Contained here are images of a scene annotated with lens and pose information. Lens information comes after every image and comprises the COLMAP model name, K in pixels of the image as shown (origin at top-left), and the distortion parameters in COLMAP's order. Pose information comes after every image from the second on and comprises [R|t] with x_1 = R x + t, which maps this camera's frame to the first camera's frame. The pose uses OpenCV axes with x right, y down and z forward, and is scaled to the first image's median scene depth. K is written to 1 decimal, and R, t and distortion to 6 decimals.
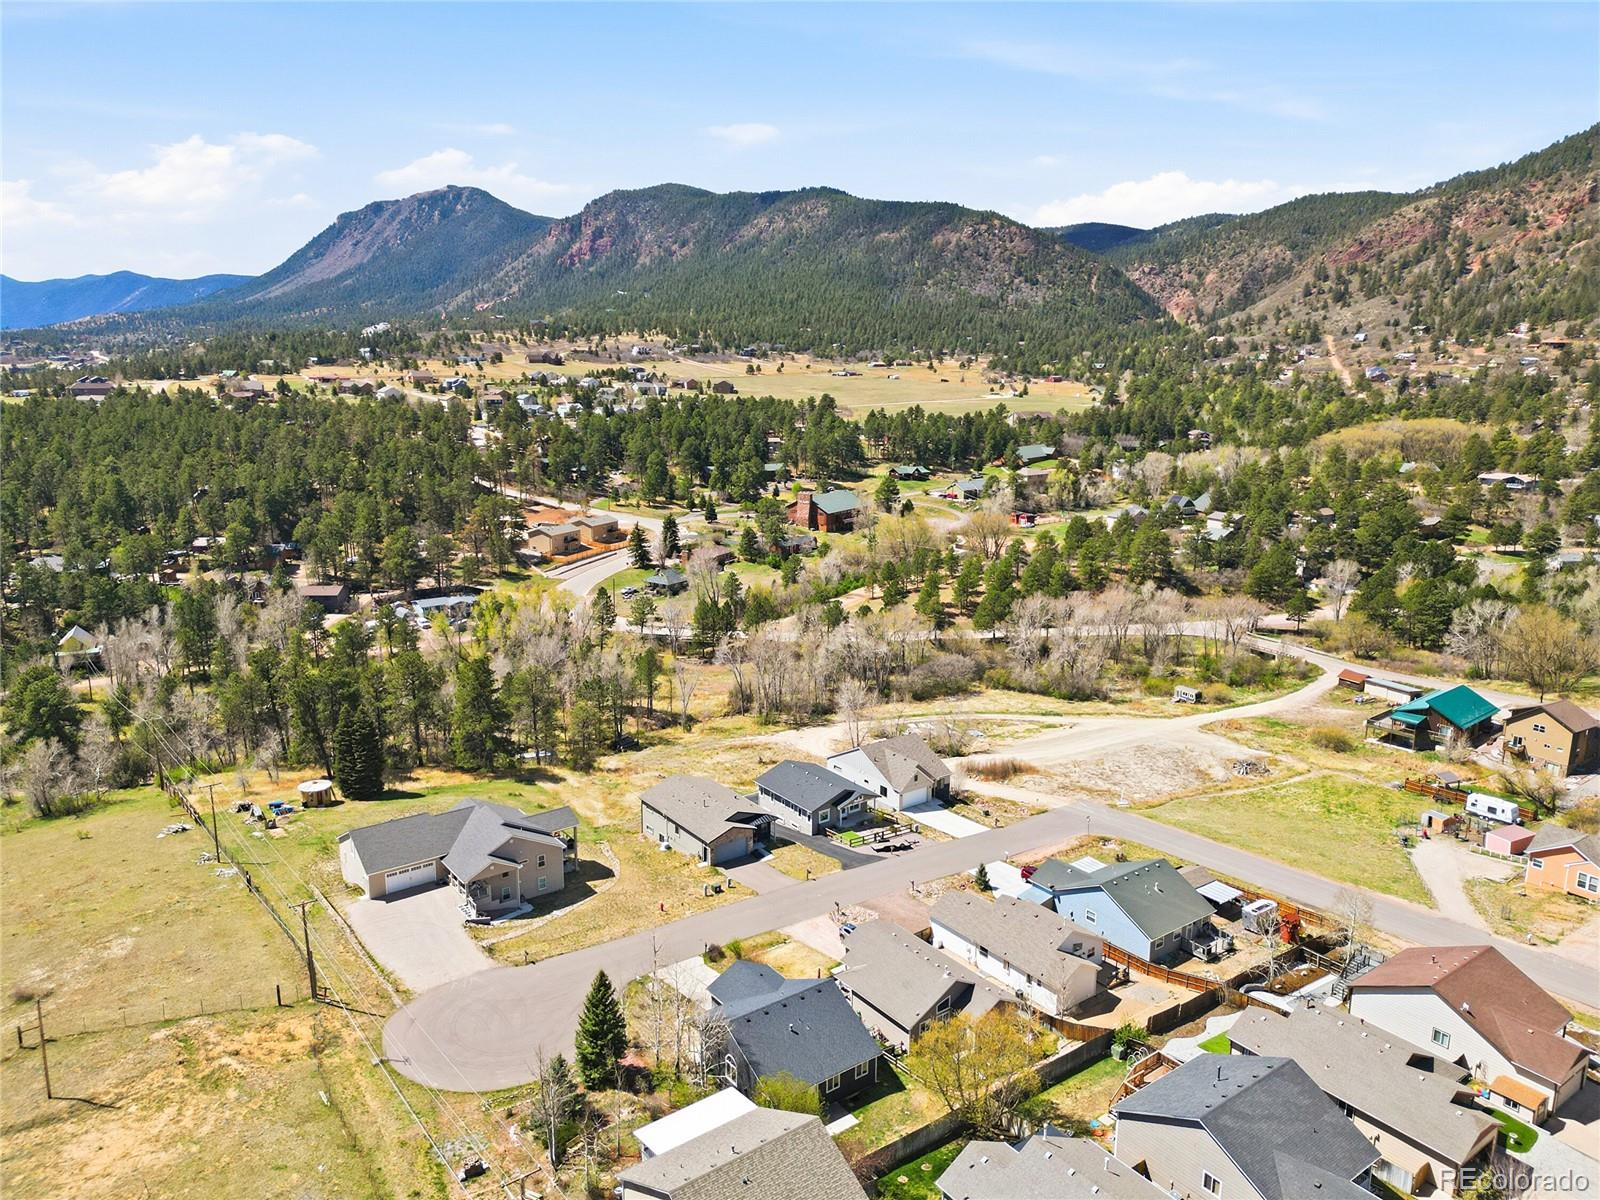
lens RADIAL K [[1121.9, 0, 800.0], [0, 1121.9, 600.0], [0, 0, 1]] dist [0.074470, -0.084993]
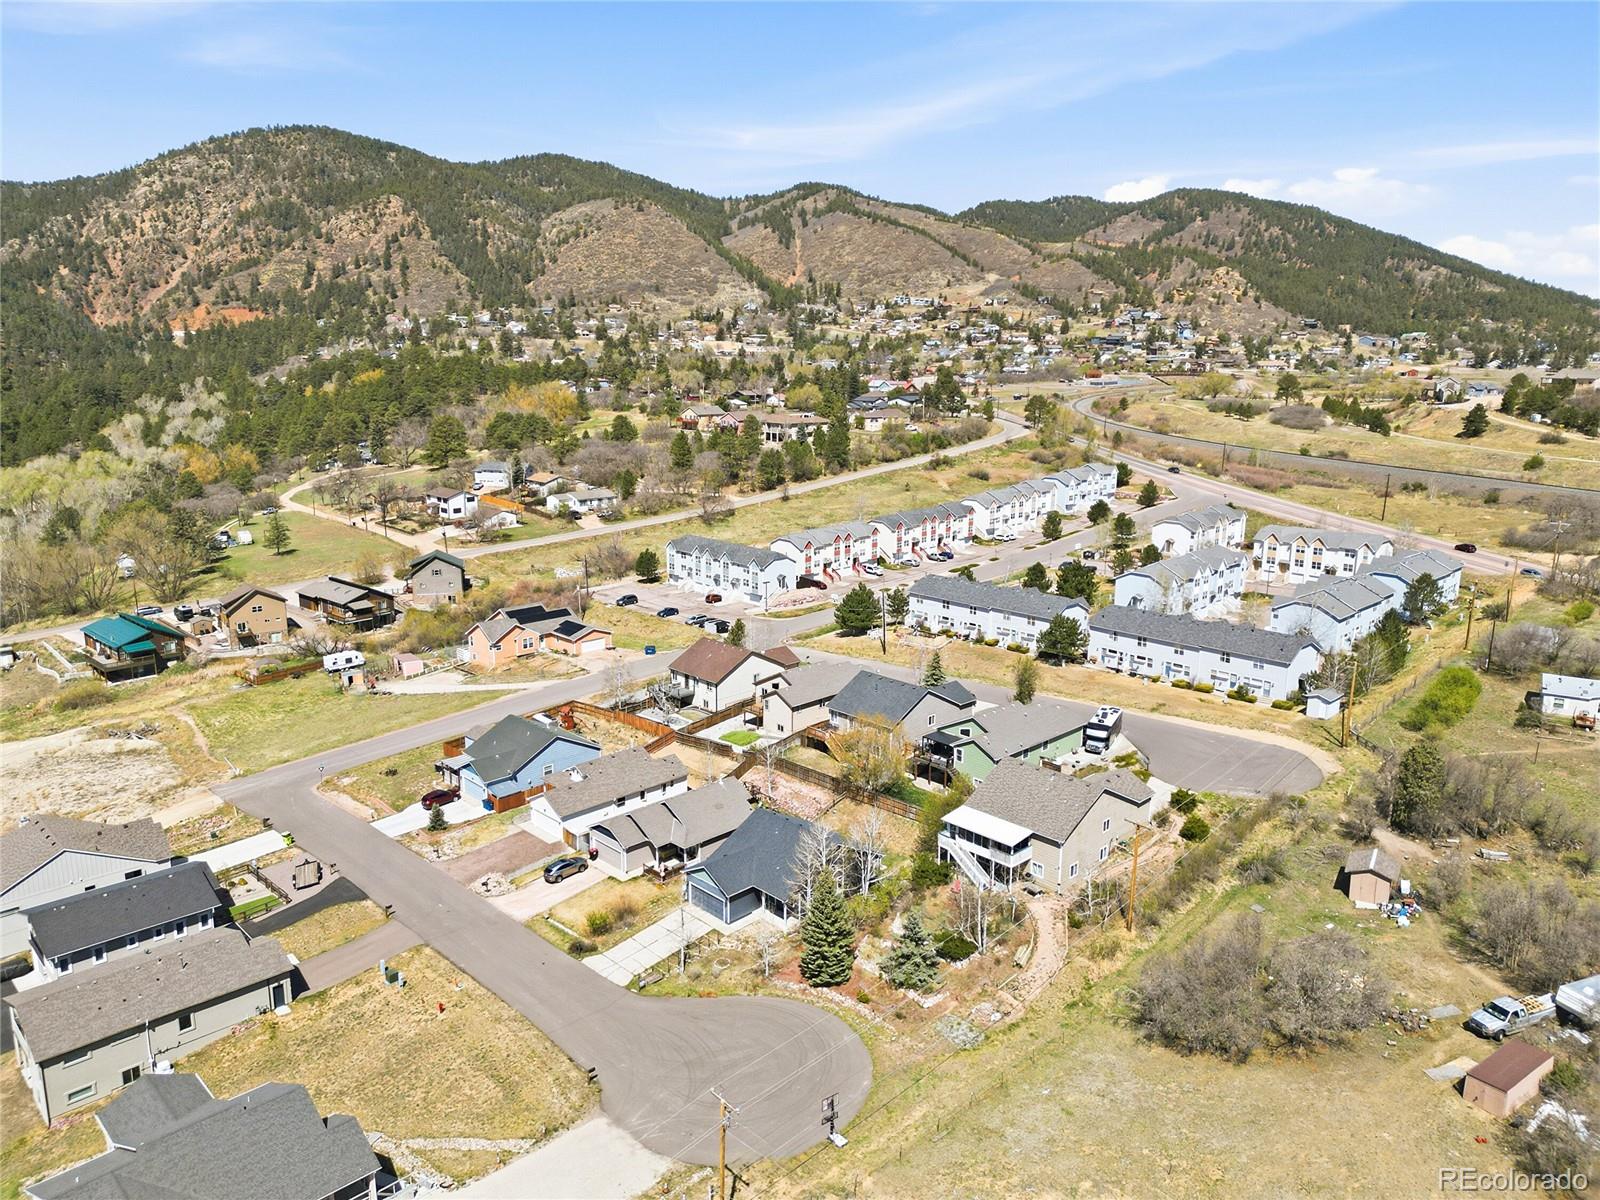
lens RADIAL K [[1121.9, 0, 800.0], [0, 1121.9, 600.0], [0, 0, 1]] dist [0.074470, -0.084993]
pose [[-0.110545, -0.235759, 0.965504, -0.263051], [0.212655, 0.943349, 0.254697, -0.036259], [-0.970854, 0.233475, -0.054147, 0.255078]]
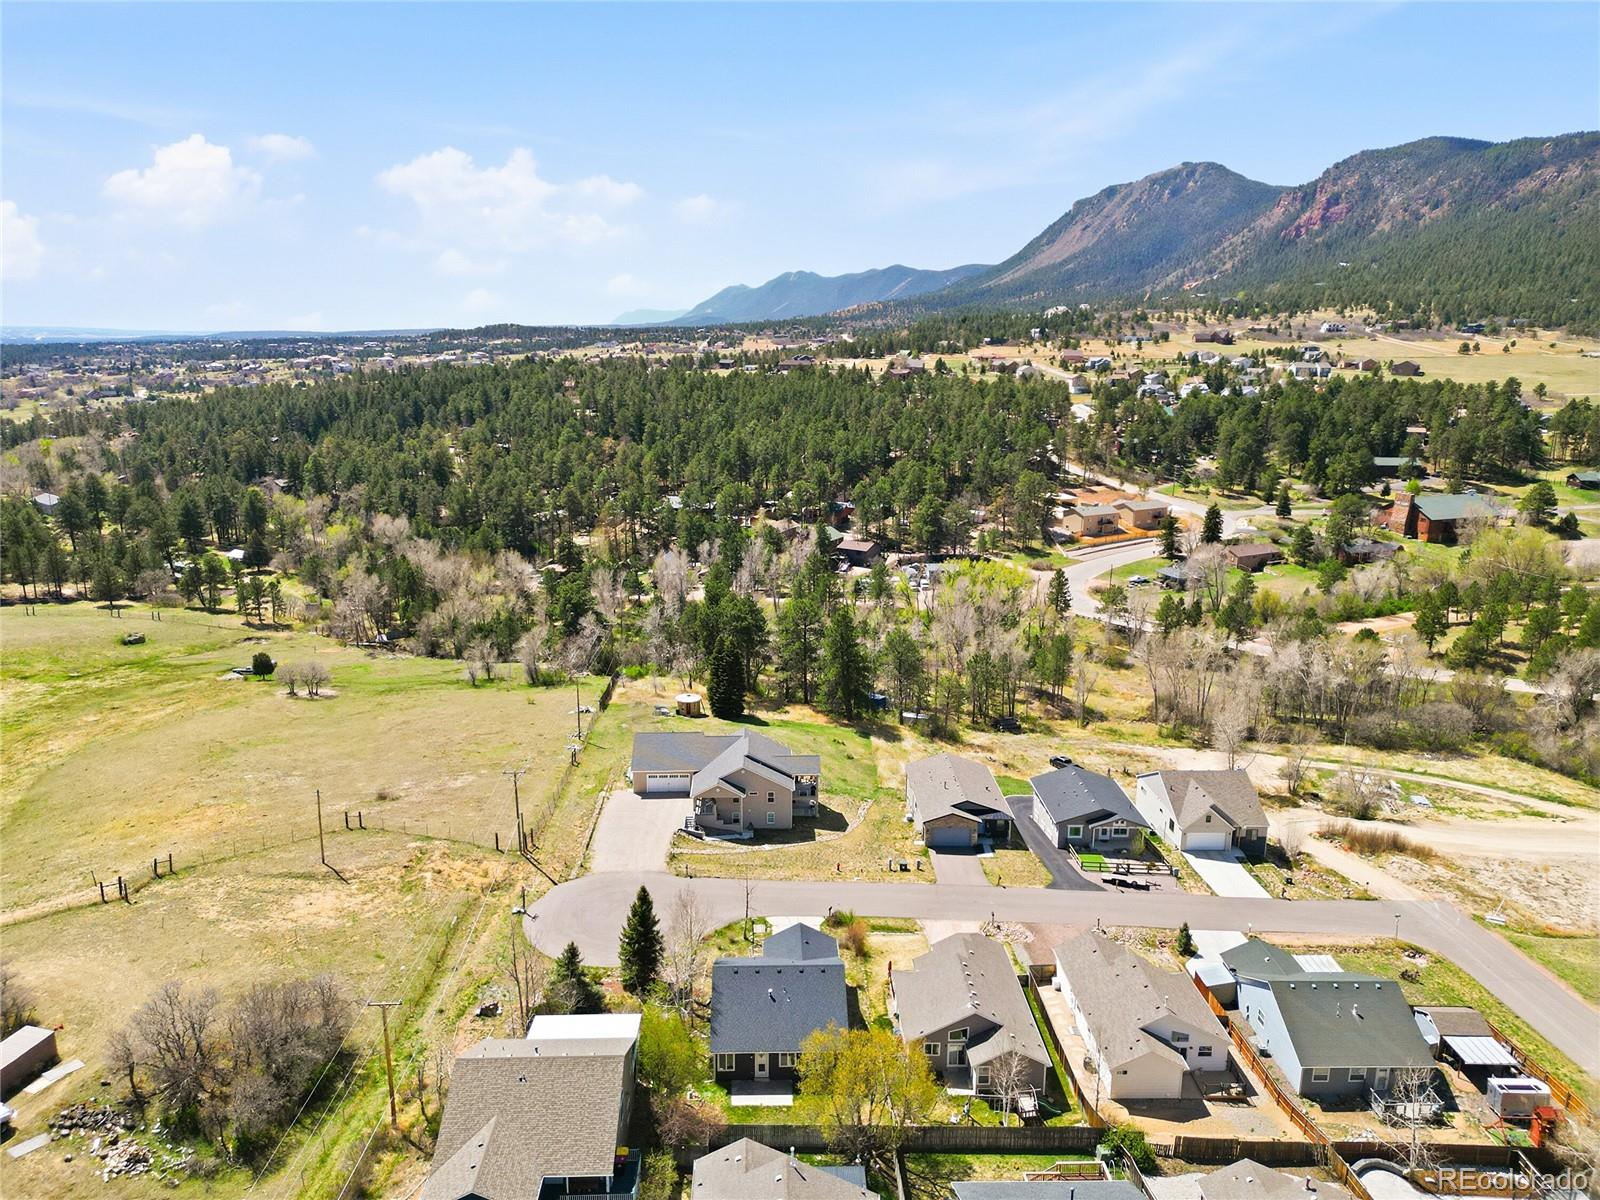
lens RADIAL K [[1121.9, 0, 800.0], [0, 1121.9, 600.0], [0, 0, 1]] dist [0.074470, -0.084993]
pose [[0.812965, 0.133716, -0.566752, 0.139959], [-0.124976, 0.990664, 0.054462, -0.006556], [0.568743, 0.026554, 0.822086, 0.047725]]
